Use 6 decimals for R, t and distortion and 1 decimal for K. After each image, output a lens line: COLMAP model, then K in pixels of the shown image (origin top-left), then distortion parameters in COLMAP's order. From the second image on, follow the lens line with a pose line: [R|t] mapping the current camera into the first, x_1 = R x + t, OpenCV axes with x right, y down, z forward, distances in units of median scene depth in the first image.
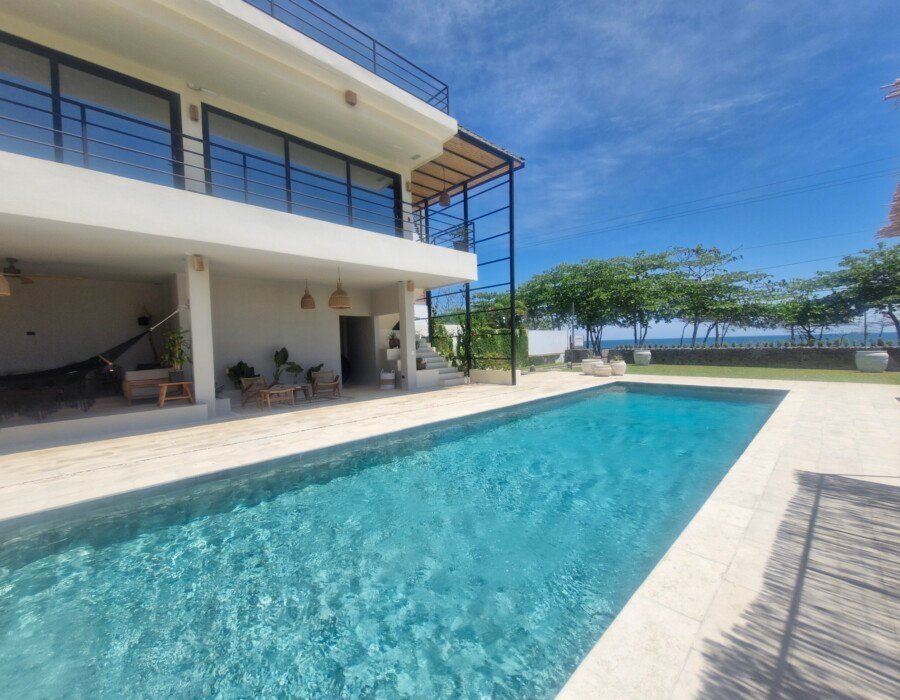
lens RADIAL K [[362.4, 0, 447.8], [0, 362.4, 354.0], [0, 0, 1]] dist [-0.002459, -0.000410]
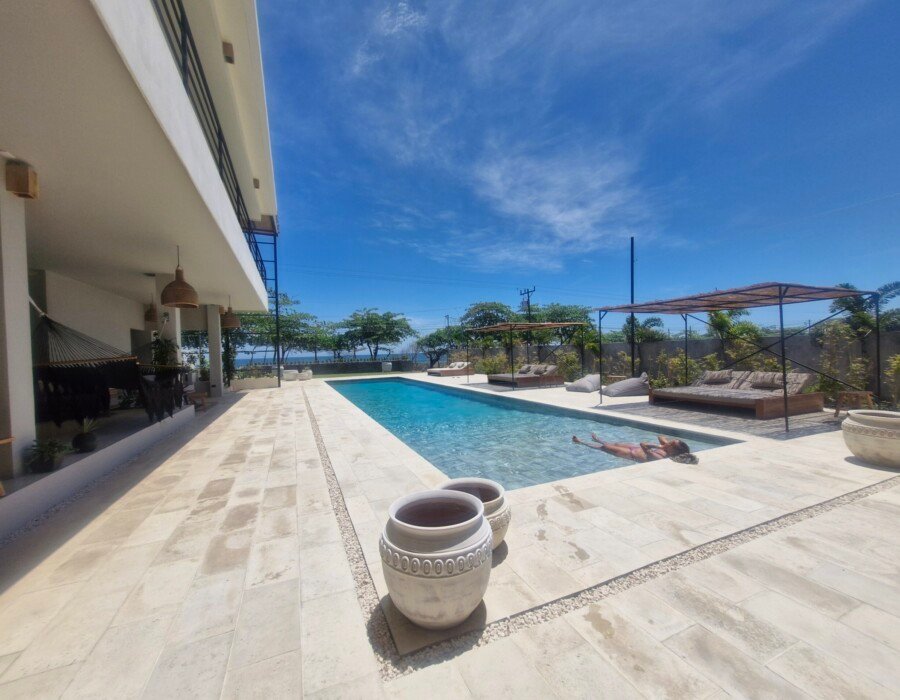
lens RADIAL K [[367.2, 0, 447.6], [0, 367.2, 358.2], [0, 0, 1]] dist [0.000699, -0.000514]
pose [[0.342430, 0.000885, 0.939543, -0.436184], [0.049602, 0.998588, -0.019019, 0.015333], [-0.938233, 0.053116, 0.341903, -0.053061]]
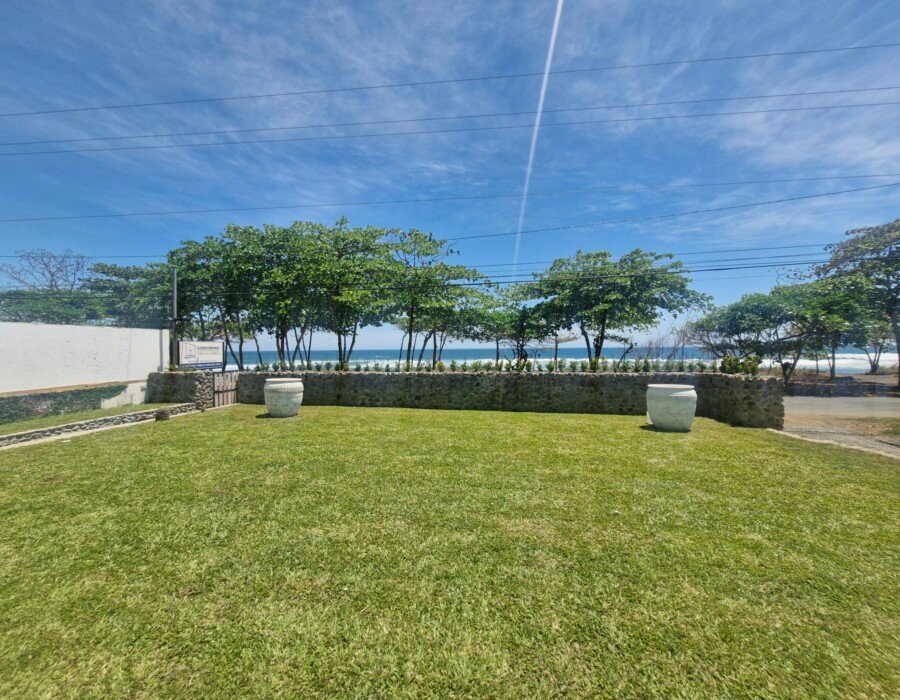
lens RADIAL K [[365.1, 0, 435.5], [0, 365.1, 349.1], [0, 0, 1]] dist [-0.036468, 0.010860]
pose [[0.805378, 0.020211, 0.592416, 0.343258], [0.006034, 0.999087, -0.042289, -0.020100], [-0.592730, 0.037633, 0.804521, 0.448480]]
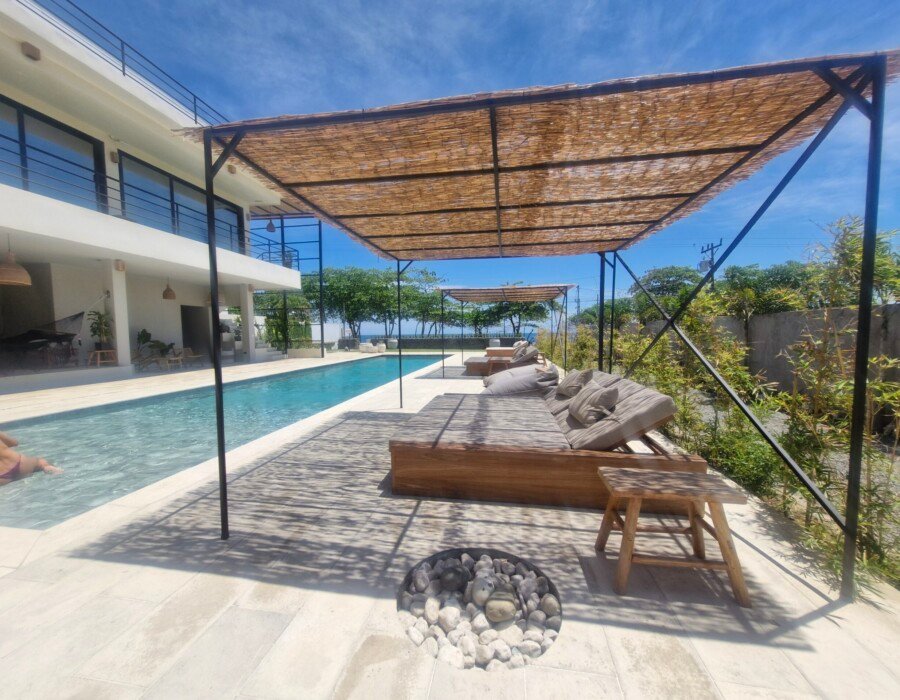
lens RADIAL K [[366.3, 0, 450.5], [0, 366.3, 358.0], [0, 0, 1]] dist [0.002664, 0.000305]
pose [[0.788093, -0.021188, 0.615192, -0.163446], [0.005955, 0.999623, 0.026798, 0.022568], [-0.615527, -0.017456, 0.787922, -0.268103]]
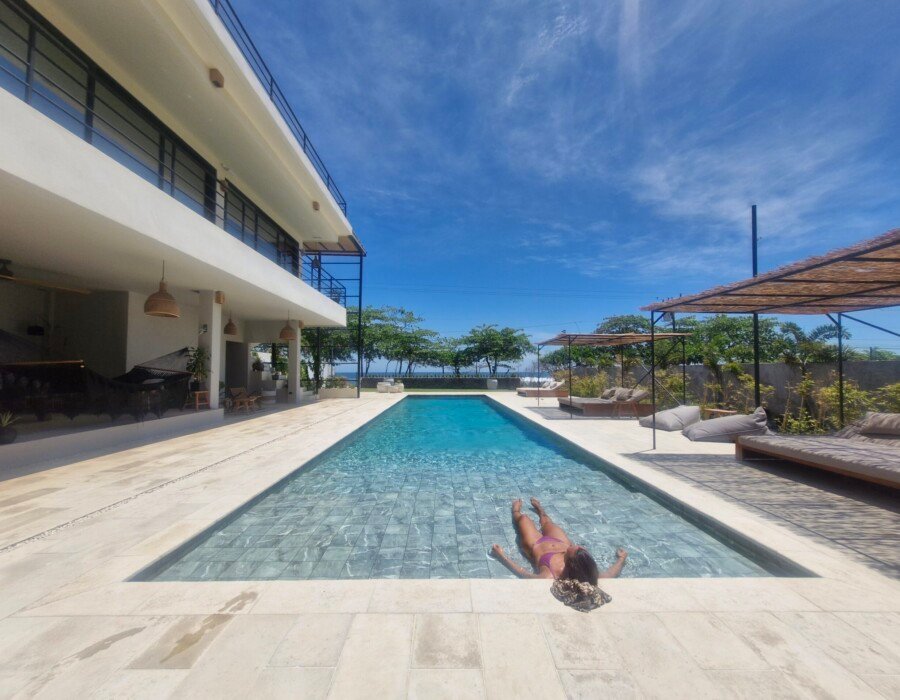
lens RADIAL K [[367.2, 0, 447.6], [0, 367.2, 358.2], [0, 0, 1]] dist [0.000699, -0.000514]
pose [[0.673827, 0.055299, 0.736817, -0.318406], [0.003229, 0.996966, -0.077777, 0.019032], [-0.738882, 0.054787, 0.671604, -0.133125]]
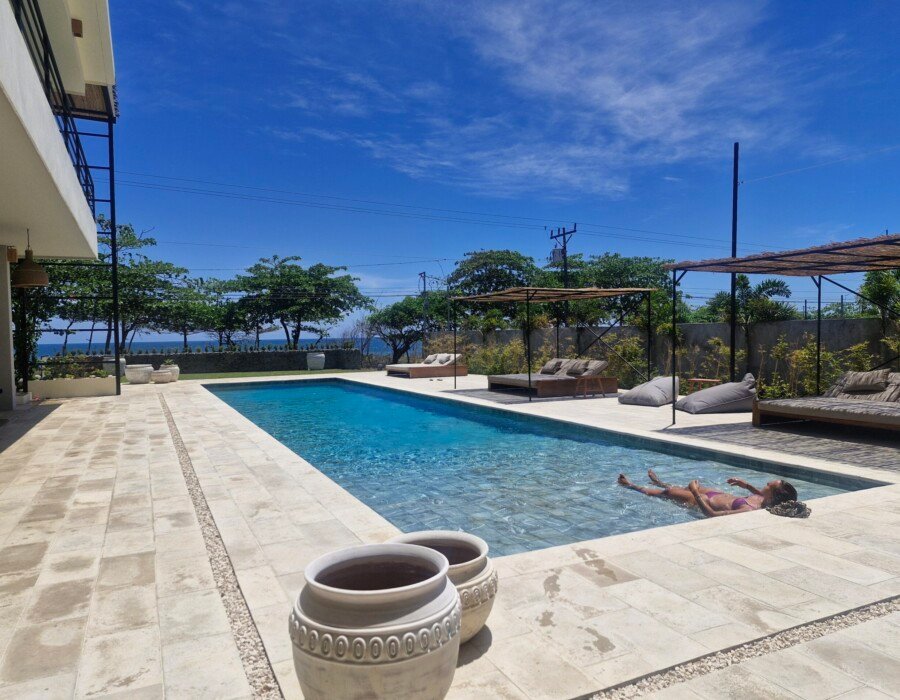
lens RADIAL K [[643.1, 0, 456.2], [0, 643.1, 359.8], [0, 0, 1]] dist [0.106911, -0.138311]
pose [[0.295822, -0.014151, 0.955138, -0.447906], [0.039637, 0.999211, 0.002528, 0.016515], [-0.954420, 0.037111, 0.296149, -0.061532]]
